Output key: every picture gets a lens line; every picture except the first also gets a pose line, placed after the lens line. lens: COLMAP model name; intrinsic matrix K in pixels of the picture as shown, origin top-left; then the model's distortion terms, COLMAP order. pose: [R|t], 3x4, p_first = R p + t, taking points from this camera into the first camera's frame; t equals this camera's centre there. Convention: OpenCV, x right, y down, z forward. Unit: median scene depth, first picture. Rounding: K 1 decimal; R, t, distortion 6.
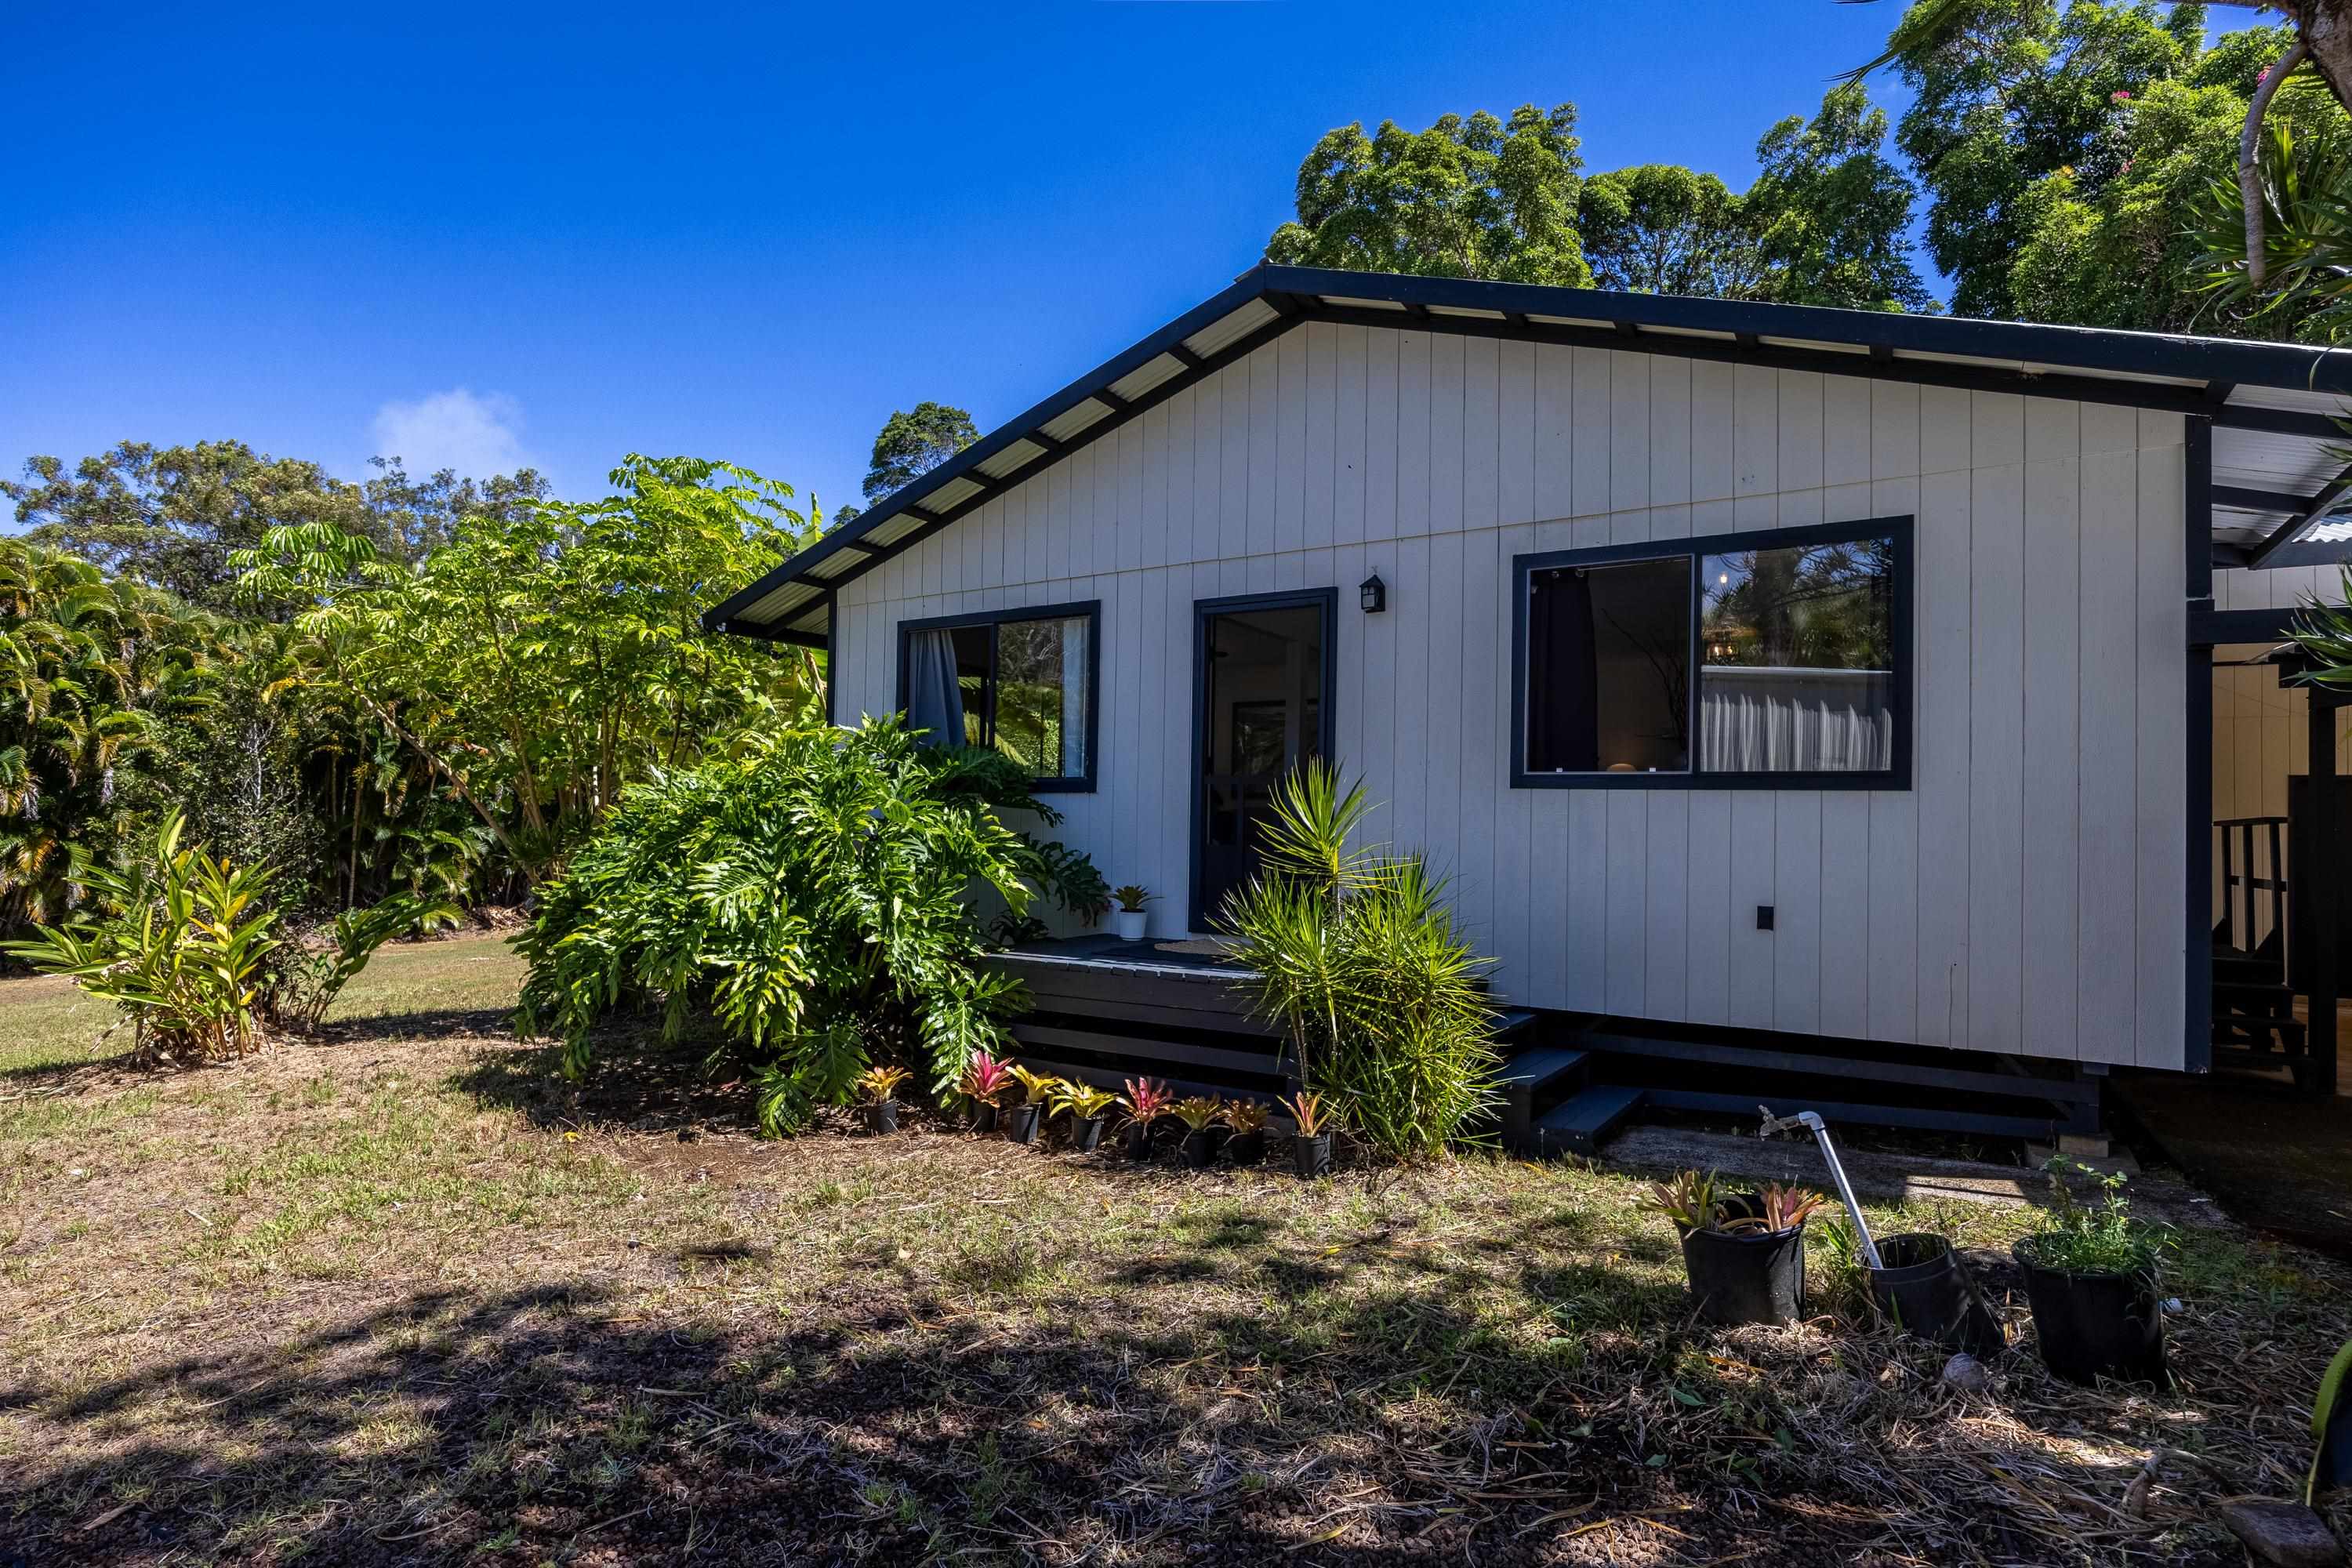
lens RADIAL K [[1174.0, 0, 1172.4], [0, 1174.0, 794.0], [0, 0, 1]] dist [-0.006712, -0.000424]
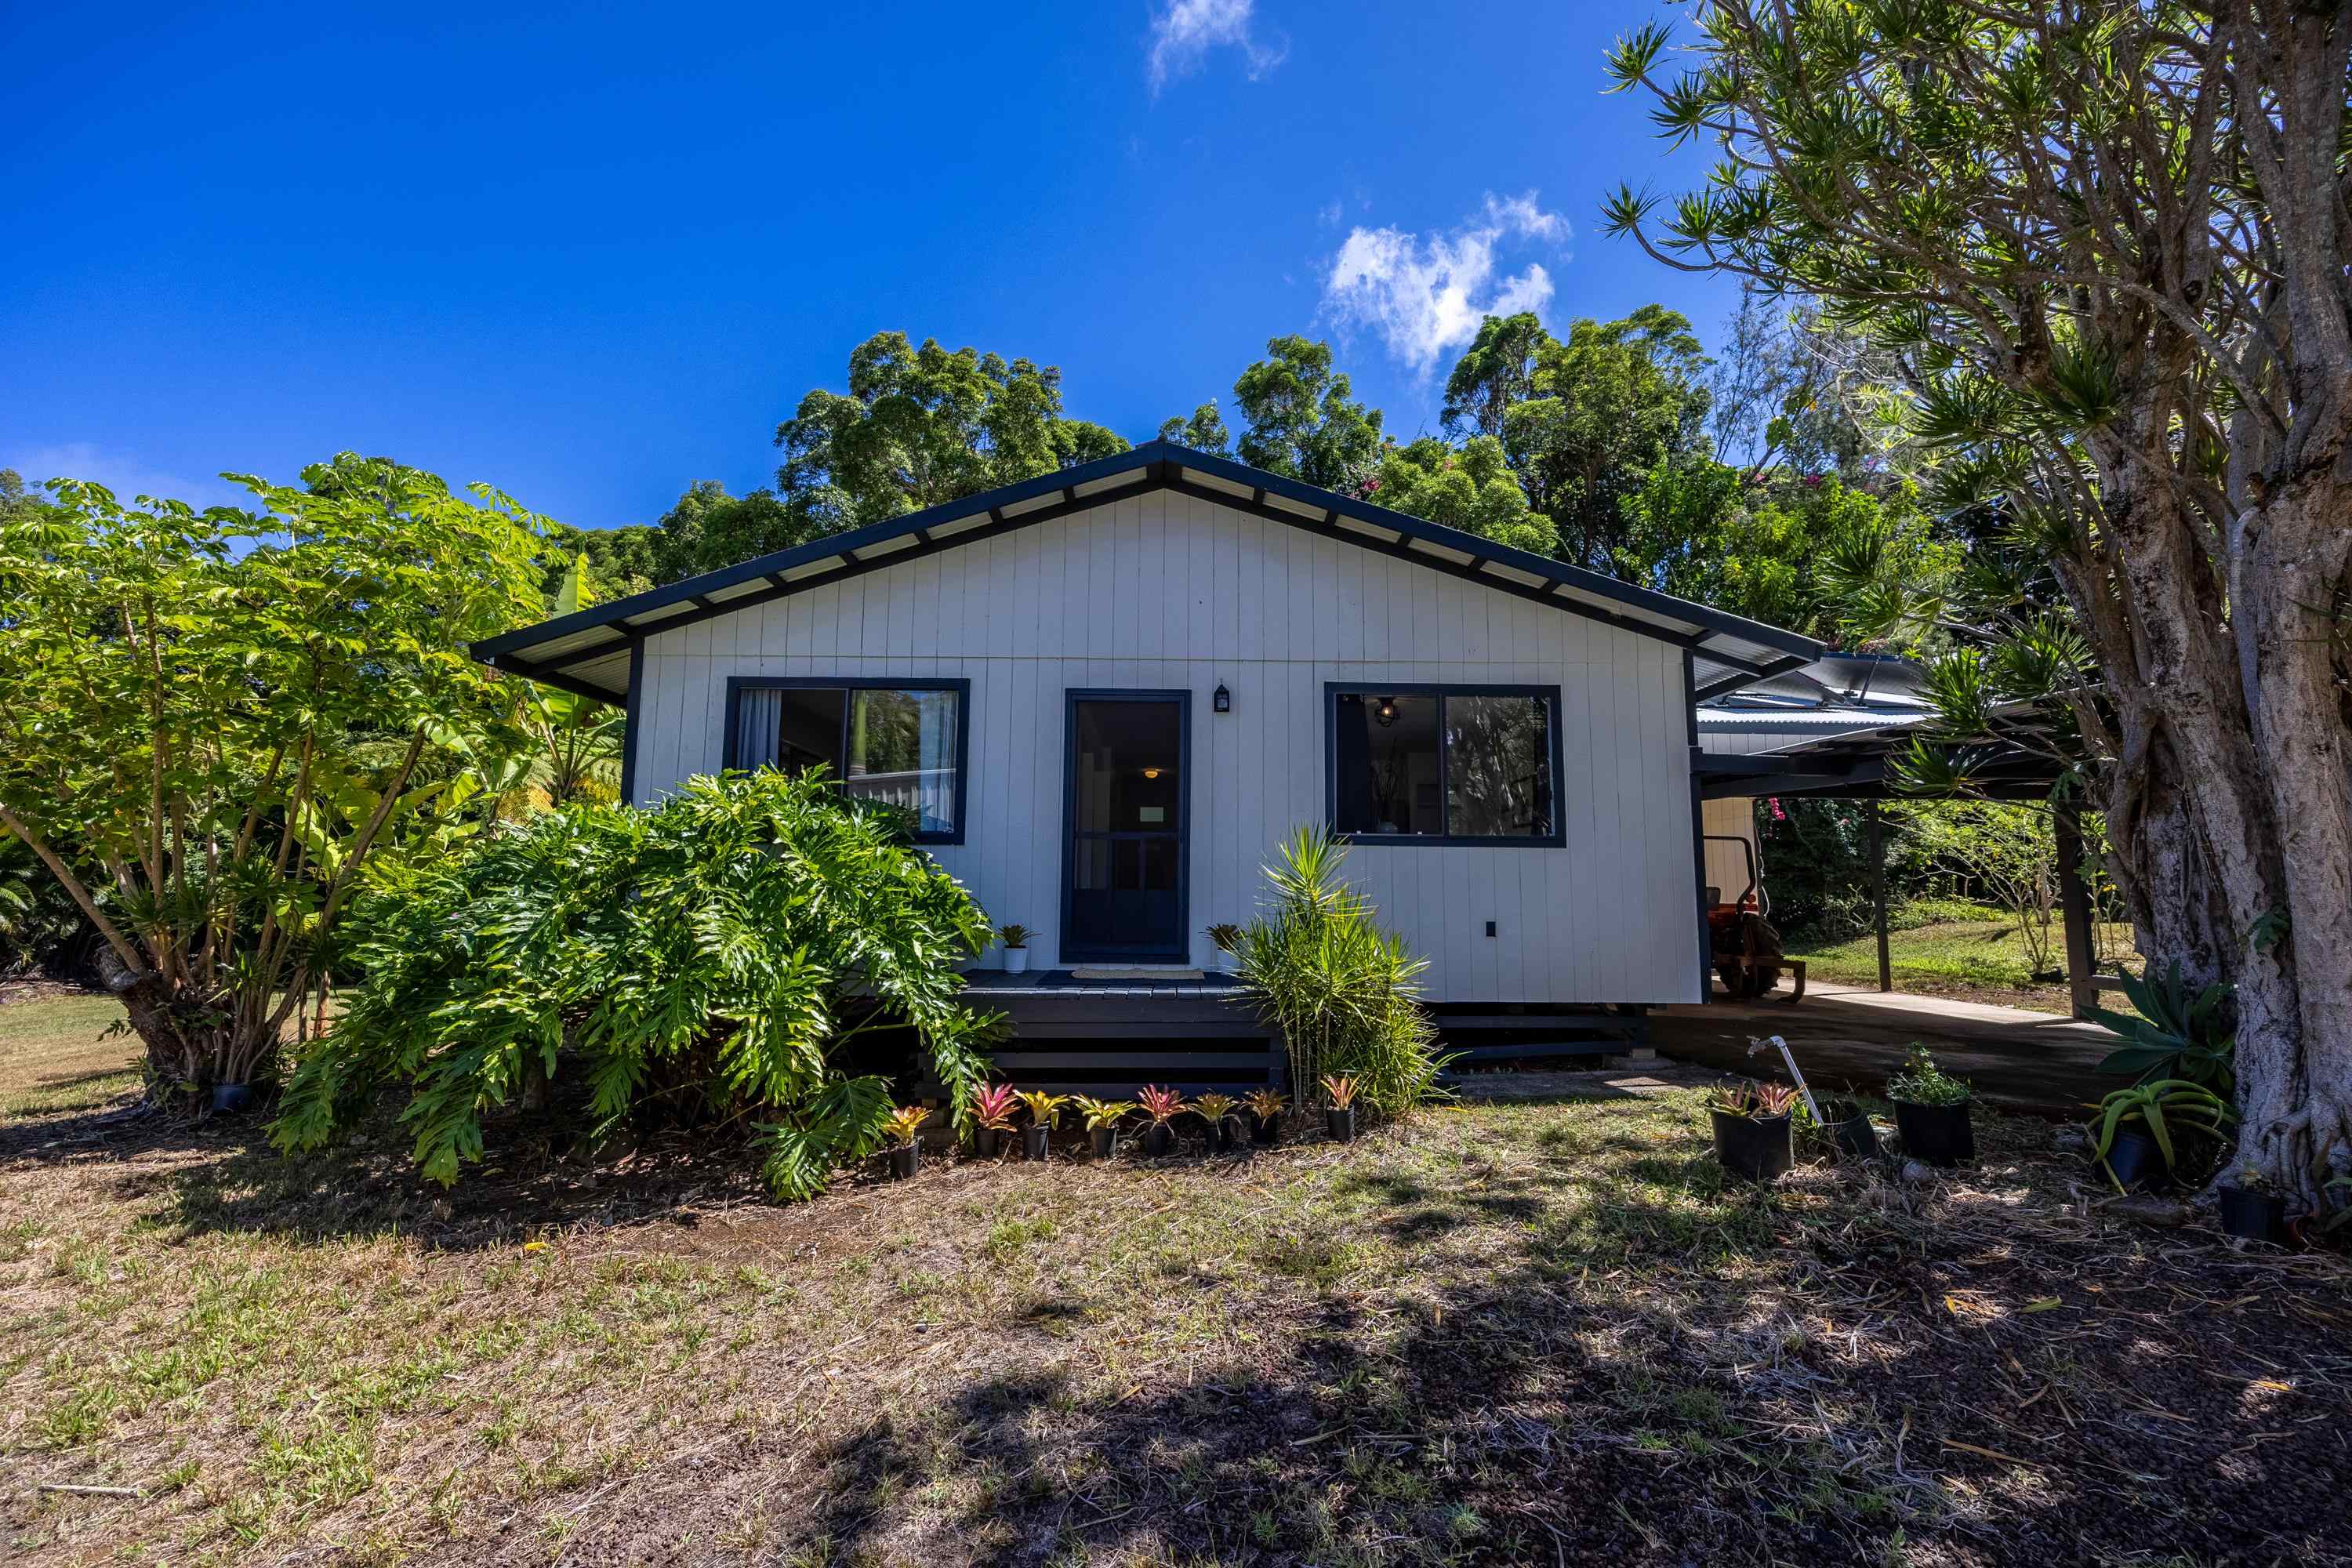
lens RADIAL K [[891.8, 0, 1176.0], [0, 891.8, 784.0], [0, 0, 1]] dist [-0.014729, 0.000084]
pose [[0.840226, 0.049133, 0.540006, -0.448034], [-0.007895, 0.996889, -0.078419, 0.008340], [-0.542179, 0.061626, 0.838000, 0.191199]]
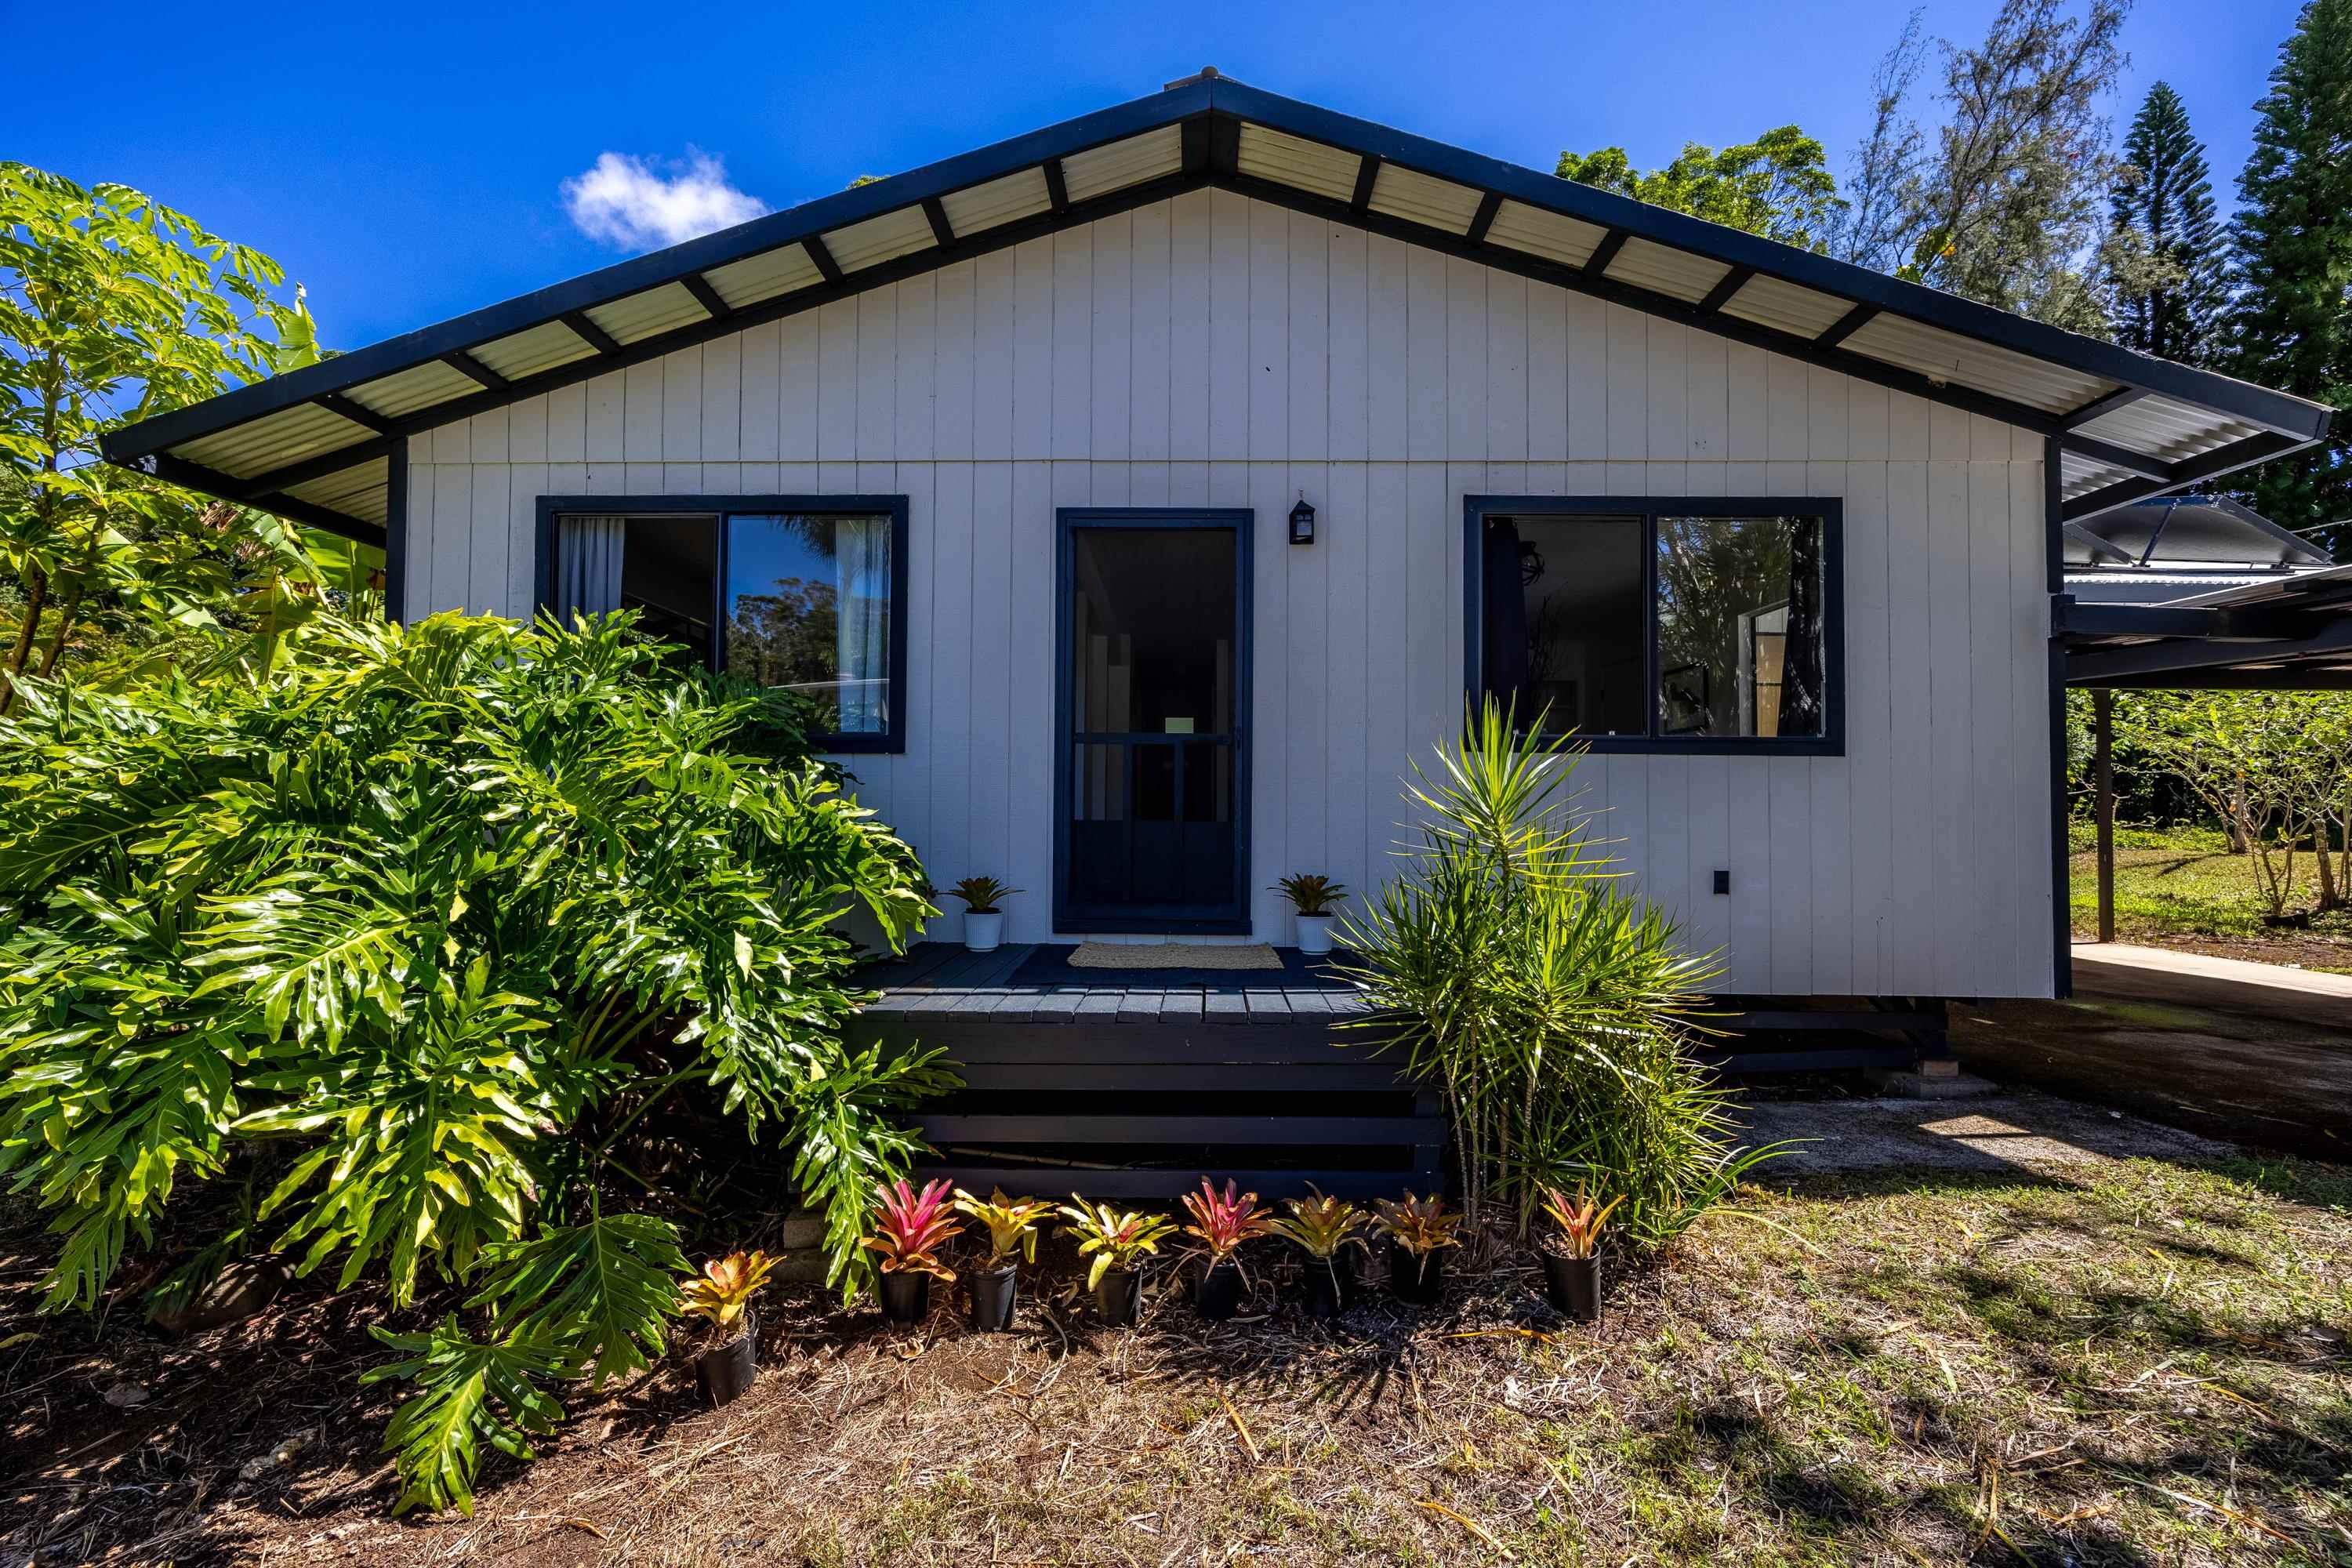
lens RADIAL K [[886.6, 0, 1171.5], [0, 886.6, 786.7], [0, 0, 1]] dist [-0.001621, 0.000222]
pose [[0.854897, -0.003793, 0.518785, -0.261901], [-0.005545, 0.999849, 0.016448, 0.012787], [-0.518769, -0.016938, 0.854747, 0.528350]]
